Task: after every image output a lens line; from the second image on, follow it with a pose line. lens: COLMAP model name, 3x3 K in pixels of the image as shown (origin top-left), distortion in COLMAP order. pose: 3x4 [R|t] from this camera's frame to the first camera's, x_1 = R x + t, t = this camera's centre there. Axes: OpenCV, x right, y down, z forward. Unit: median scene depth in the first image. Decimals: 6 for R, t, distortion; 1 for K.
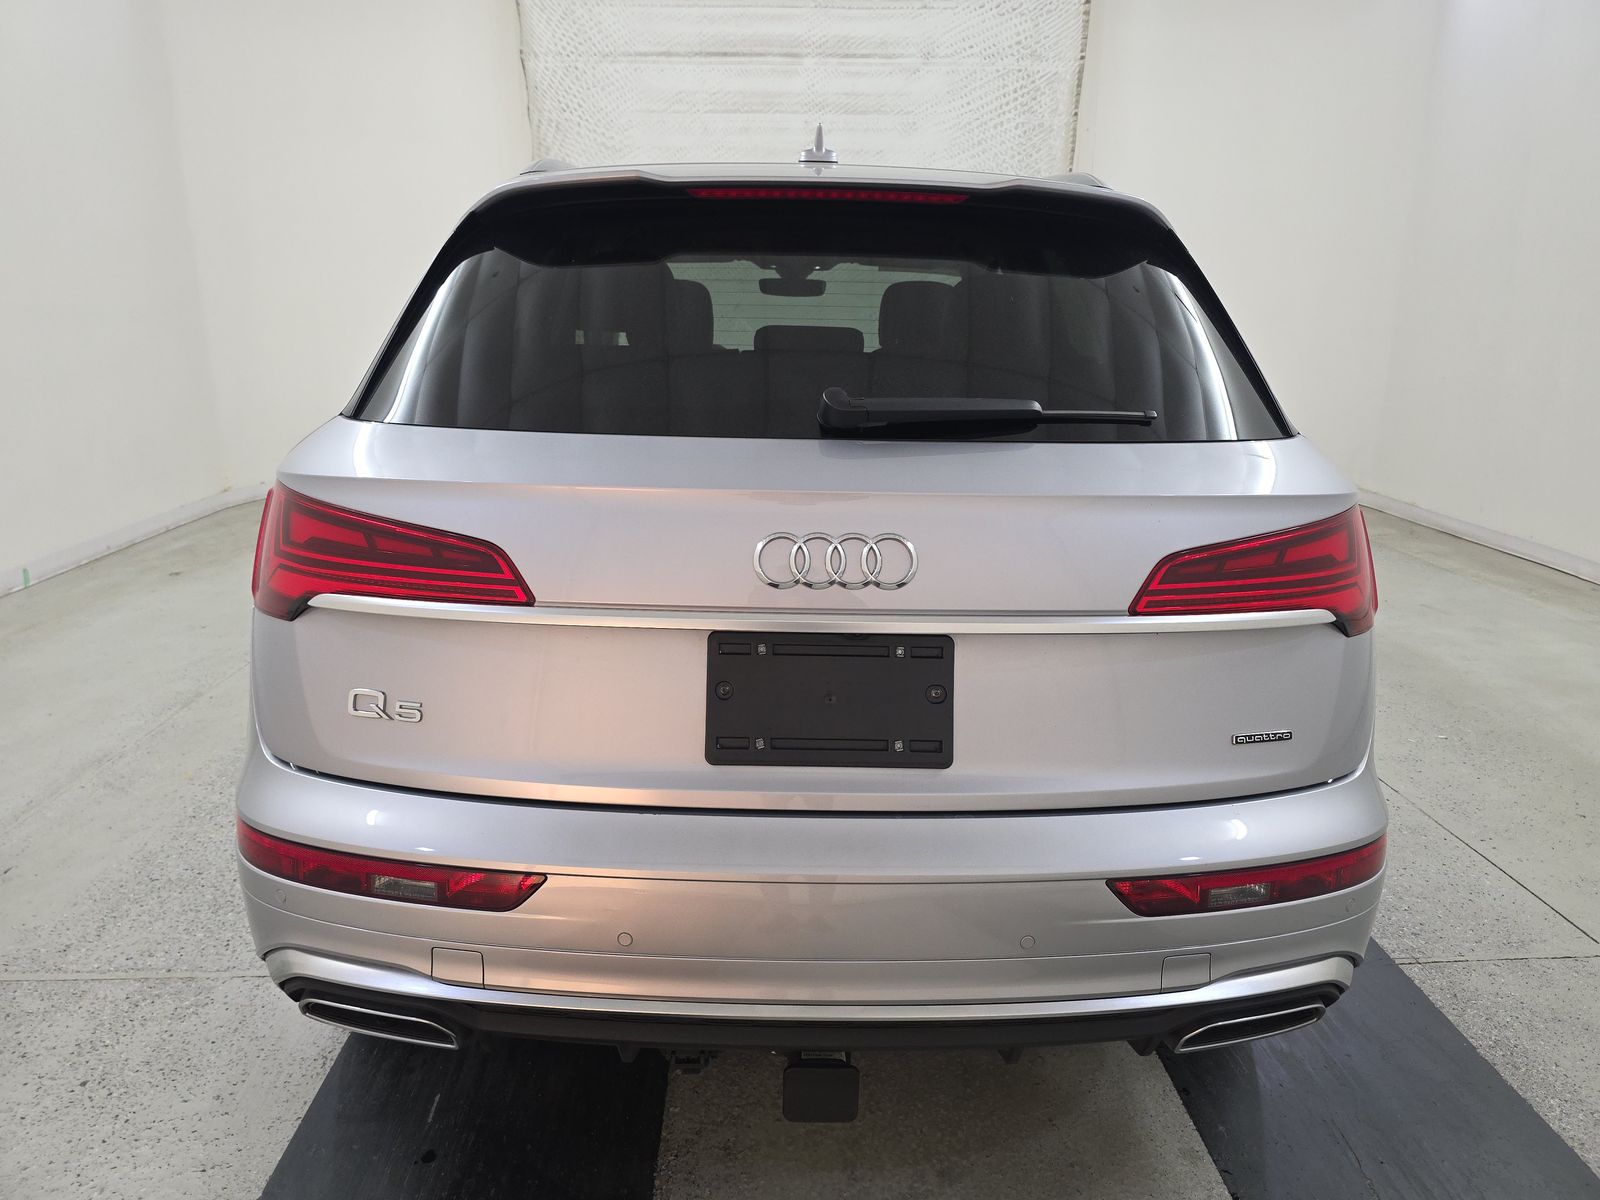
lens RADIAL K [[1065.0, 0, 796.5], [0, 1065.0, 597.3], [0, 0, 1]] dist [0.056786, -0.061894]
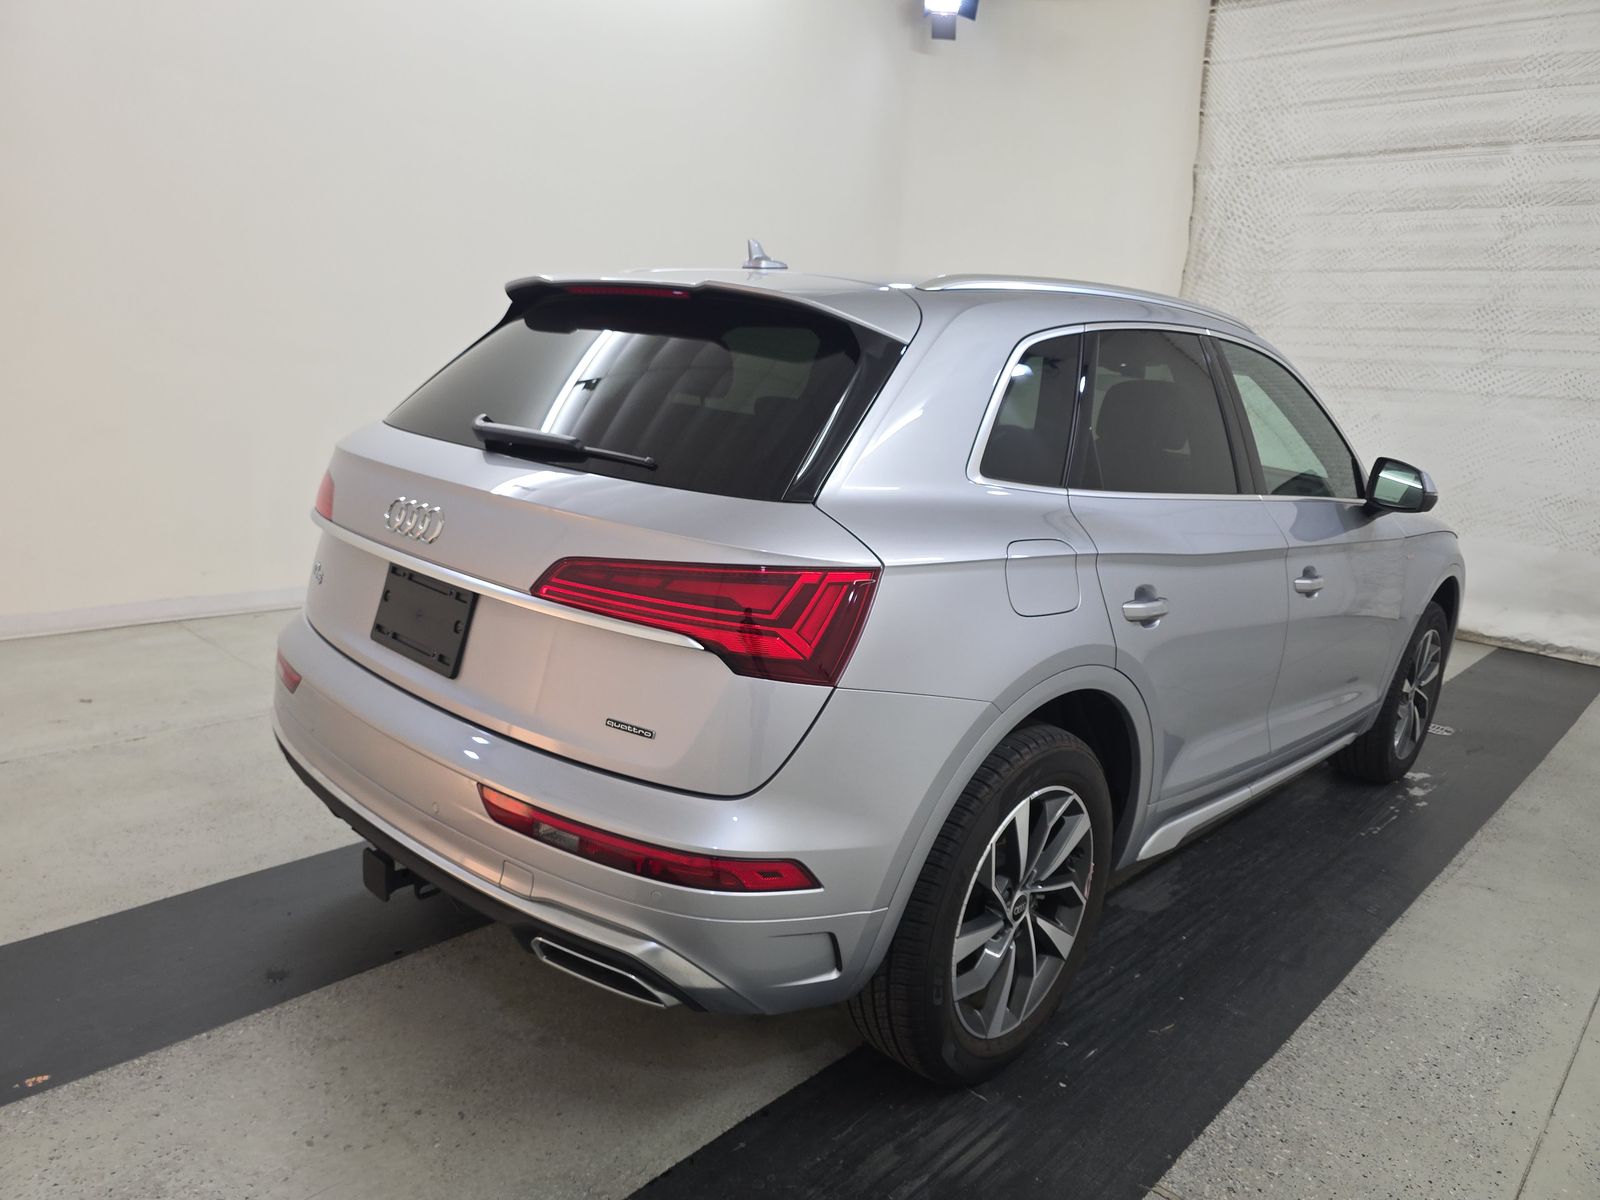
lens RADIAL K [[1090.6, 0, 800.0], [0, 1090.6, 600.0], [0, 0, 1]] dist [0.028592, -0.030251]
pose [[0.705891, 0.189493, -0.682504, 0.272557], [-0.251142, 0.967909, 0.008986, -0.013548], [0.662304, 0.165062, 0.730827, 0.039663]]
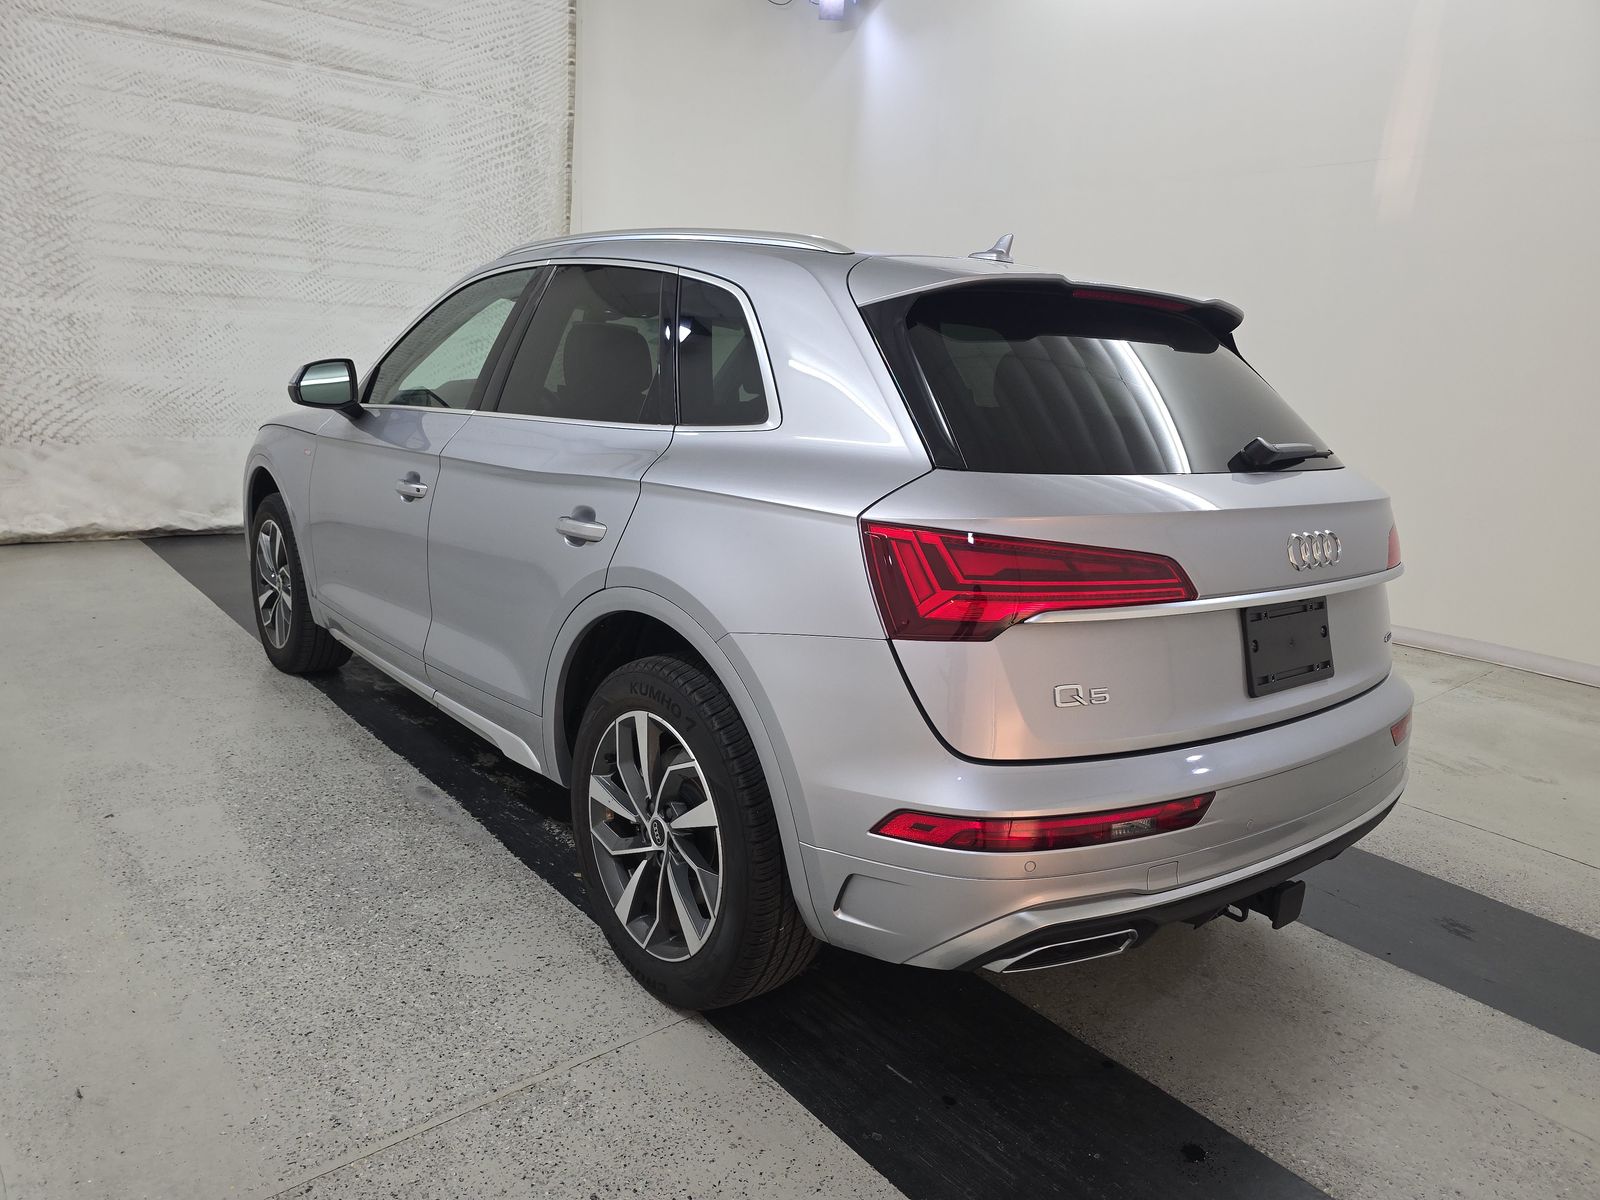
lens RADIAL K [[1079.1, 0, 791.6], [0, 1079.1, 615.1], [0, 0, 1]] dist [0.030467, -0.029969]
pose [[0.788926, -0.108200, 0.604887, -0.267602], [0.114889, 0.992990, 0.027779, -0.012607], [-0.603653, 0.047579, 0.795826, 0.035062]]
